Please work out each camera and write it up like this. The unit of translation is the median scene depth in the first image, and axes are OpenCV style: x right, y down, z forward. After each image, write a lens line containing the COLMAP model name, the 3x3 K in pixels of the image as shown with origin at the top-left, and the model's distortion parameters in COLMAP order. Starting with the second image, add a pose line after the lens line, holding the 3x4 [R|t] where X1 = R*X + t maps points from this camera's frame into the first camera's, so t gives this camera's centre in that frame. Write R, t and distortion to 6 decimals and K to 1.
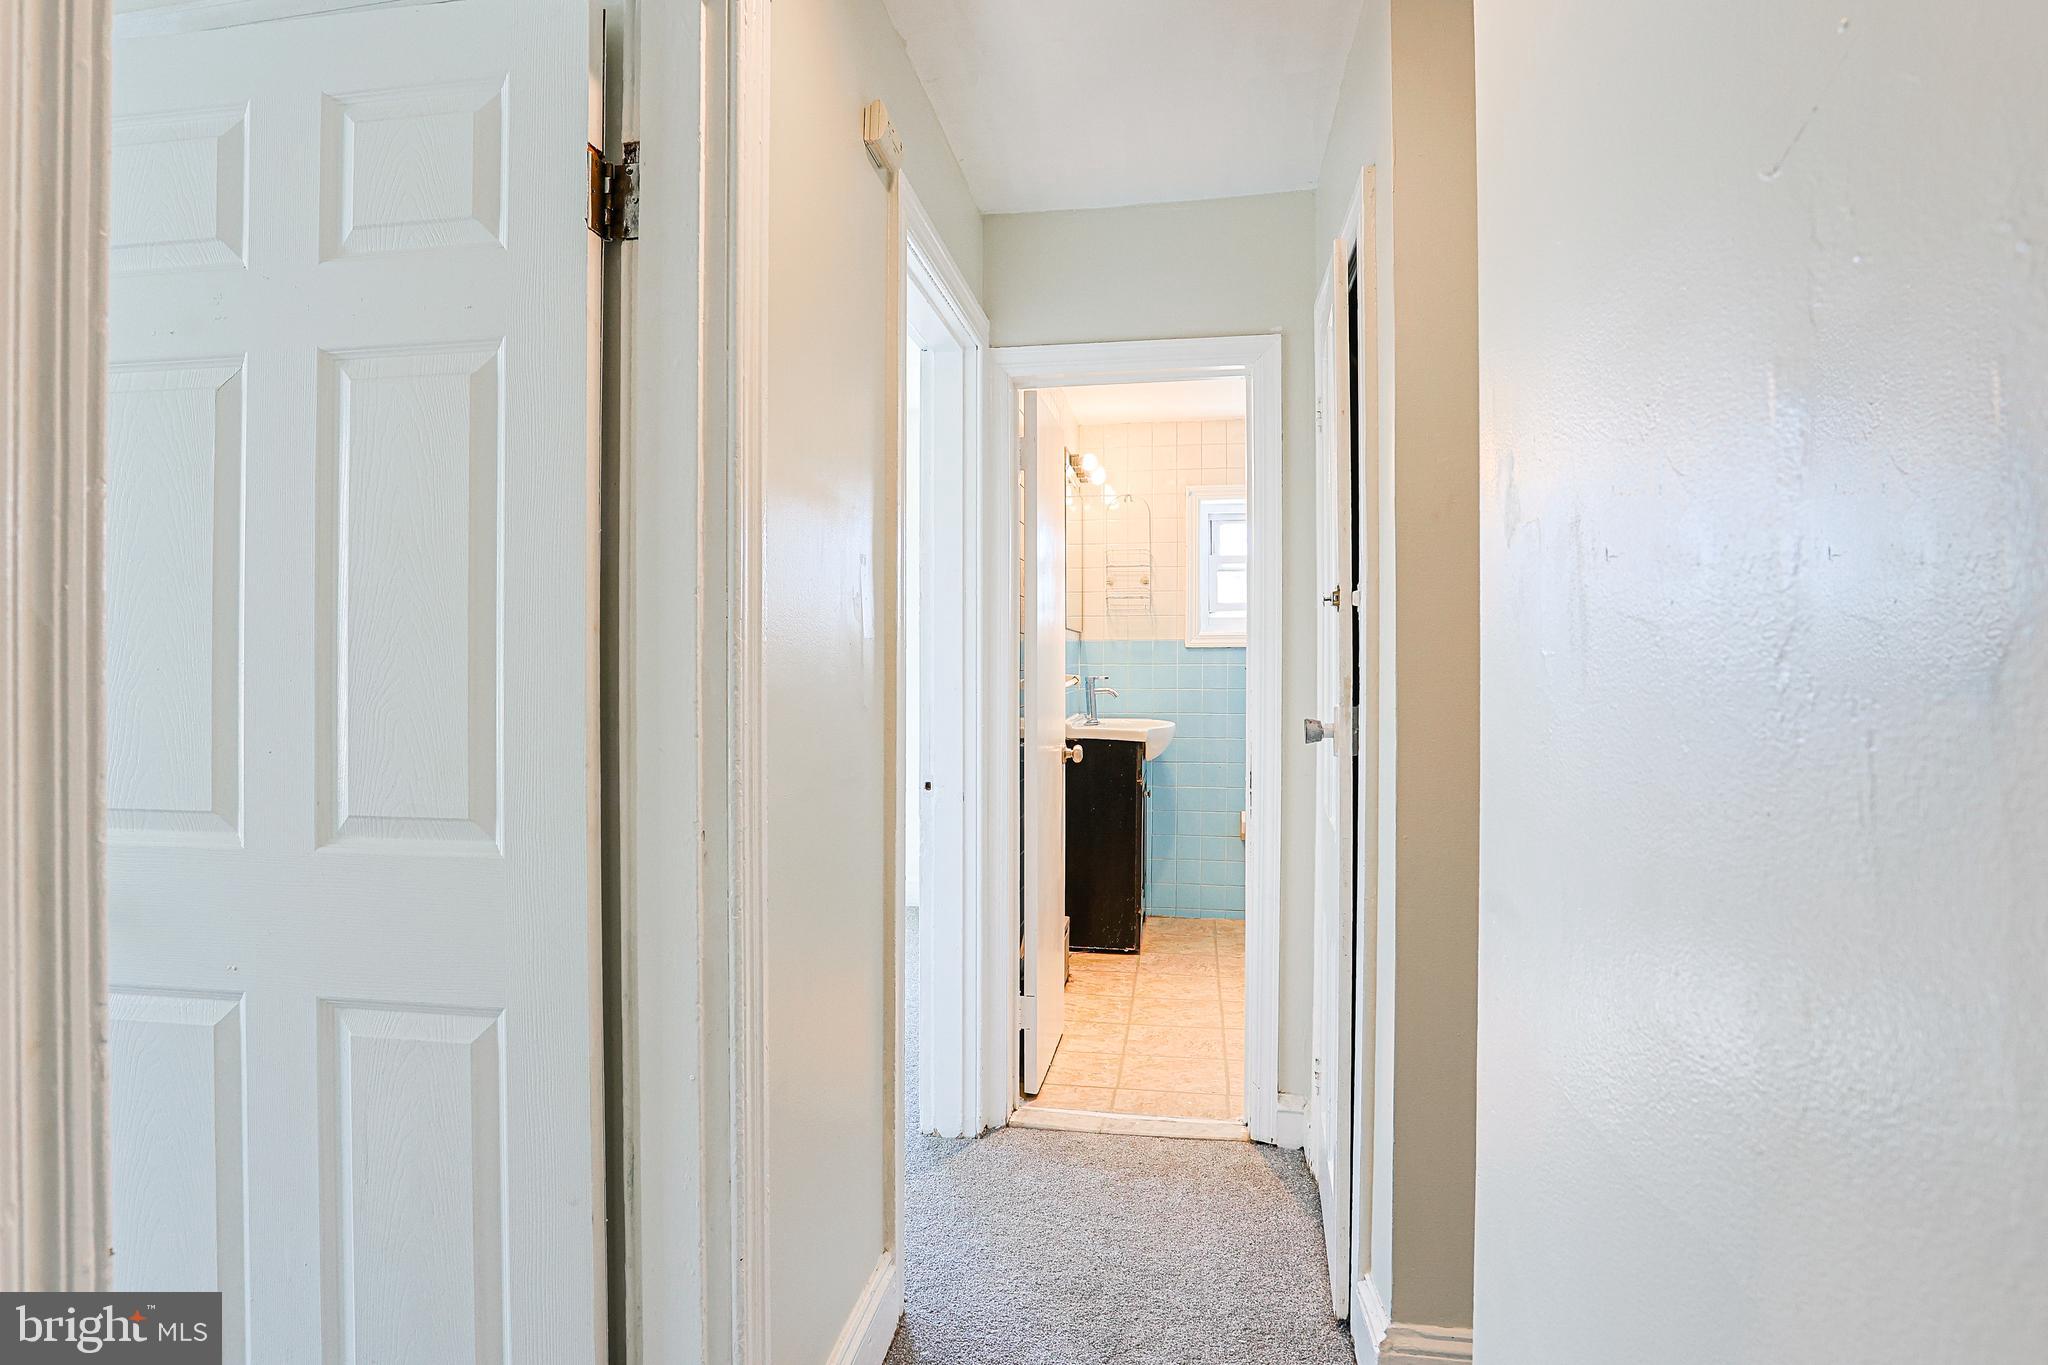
lens RADIAL K [[1026.2, 0, 1004.7], [0, 1026.2, 677.0], [0, 0, 1]] dist [-0.000969, 0.000246]
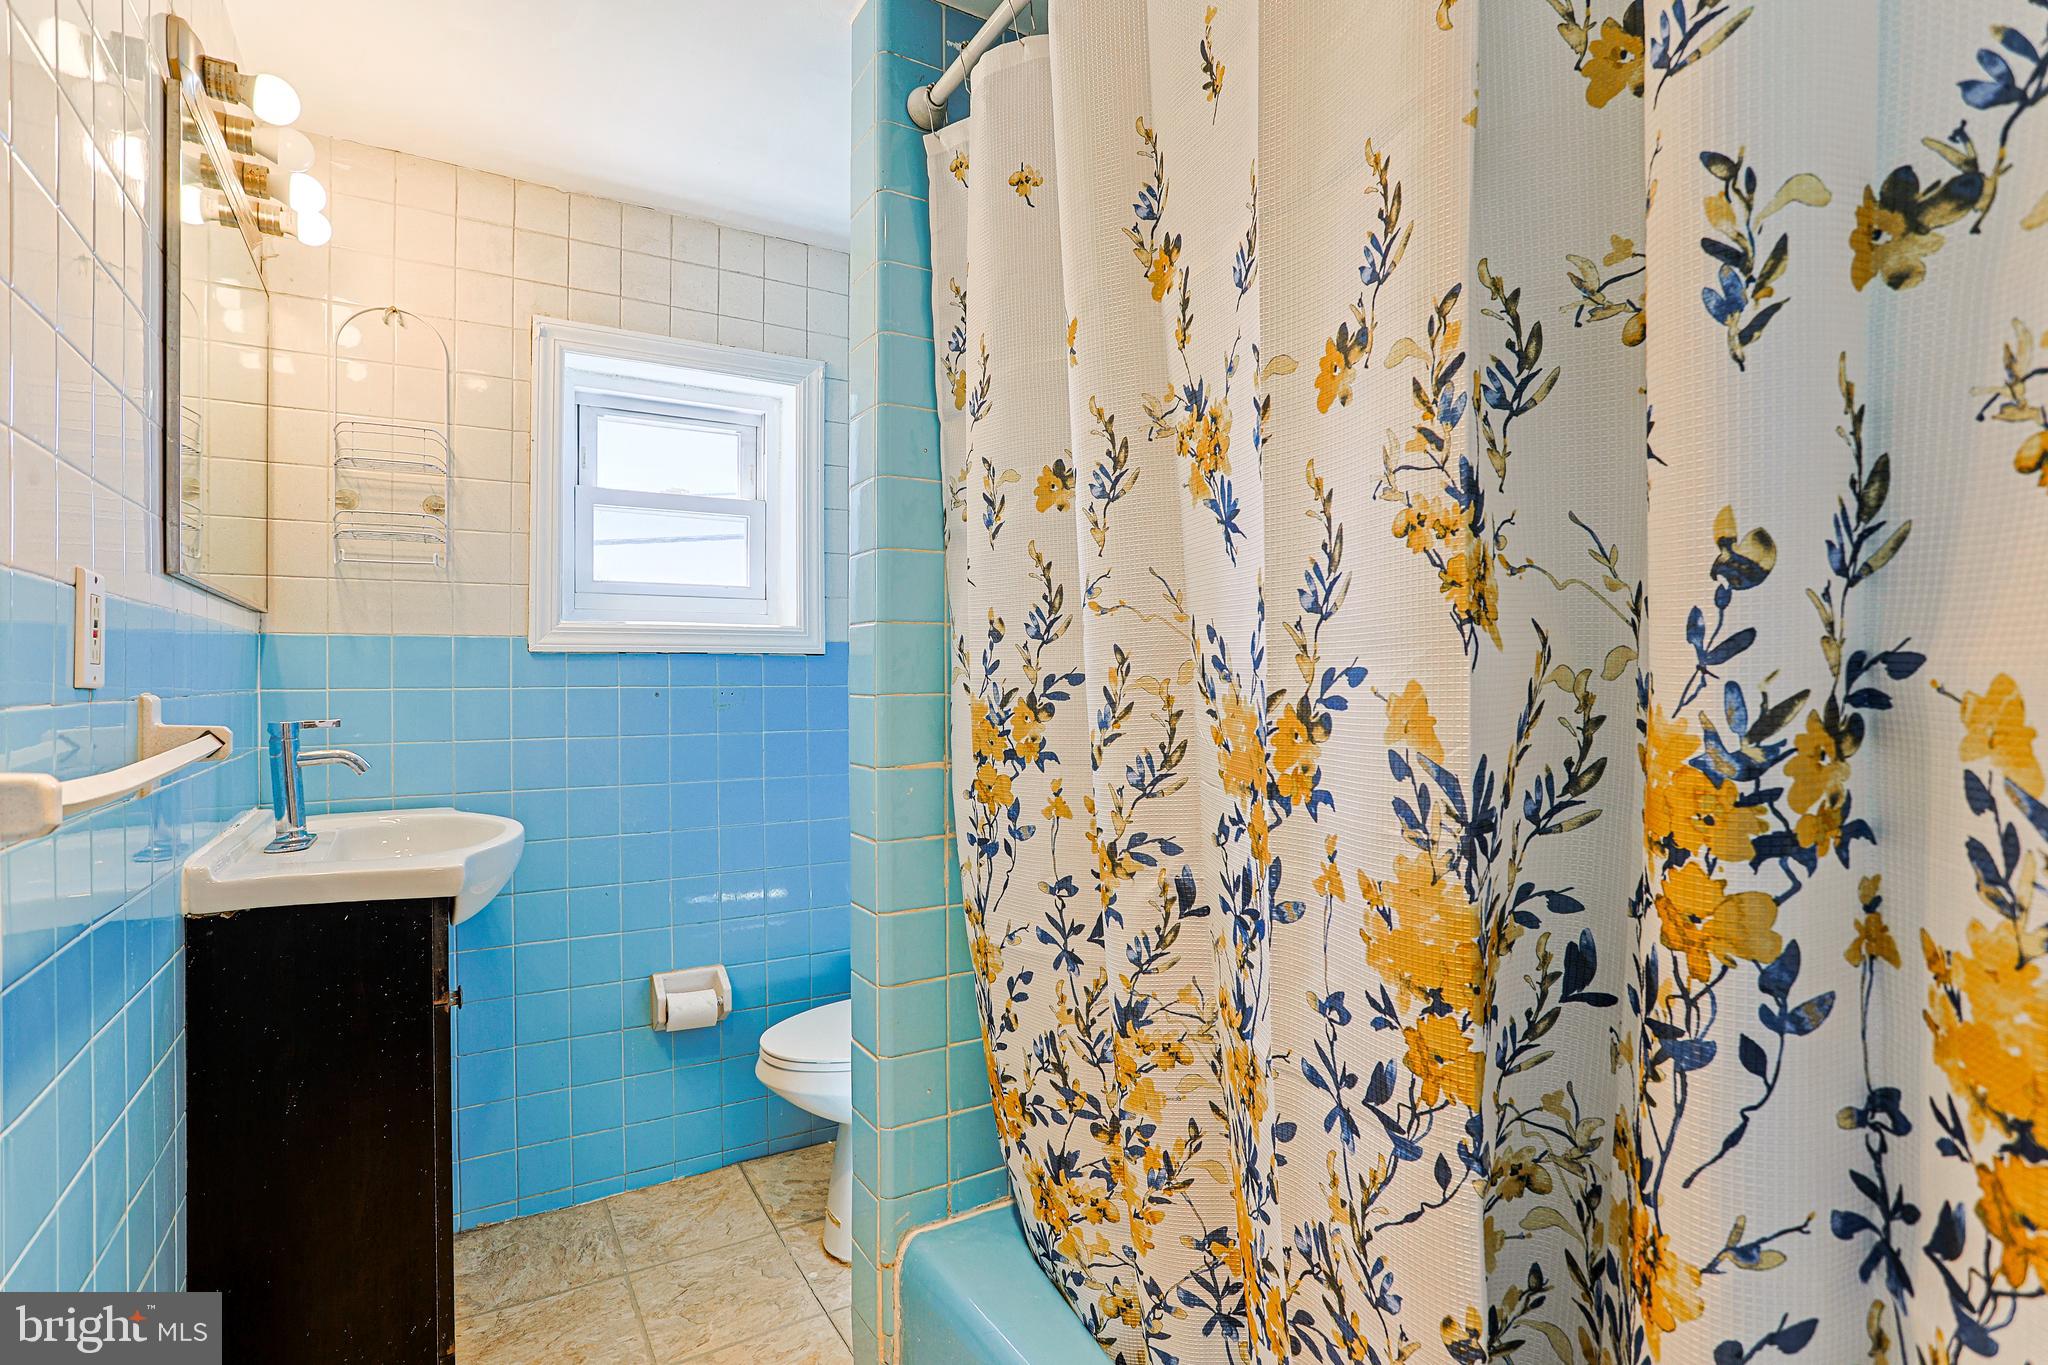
lens RADIAL K [[1026.2, 0, 1004.7], [0, 1026.2, 677.0], [0, 0, 1]] dist [-0.000969, 0.000246]
pose [[0.771402, 0.005686, 0.636323, 0.042583], [0.005284, 0.999868, -0.015340, -0.008485], [-0.636327, 0.015195, 0.771270, 0.490226]]
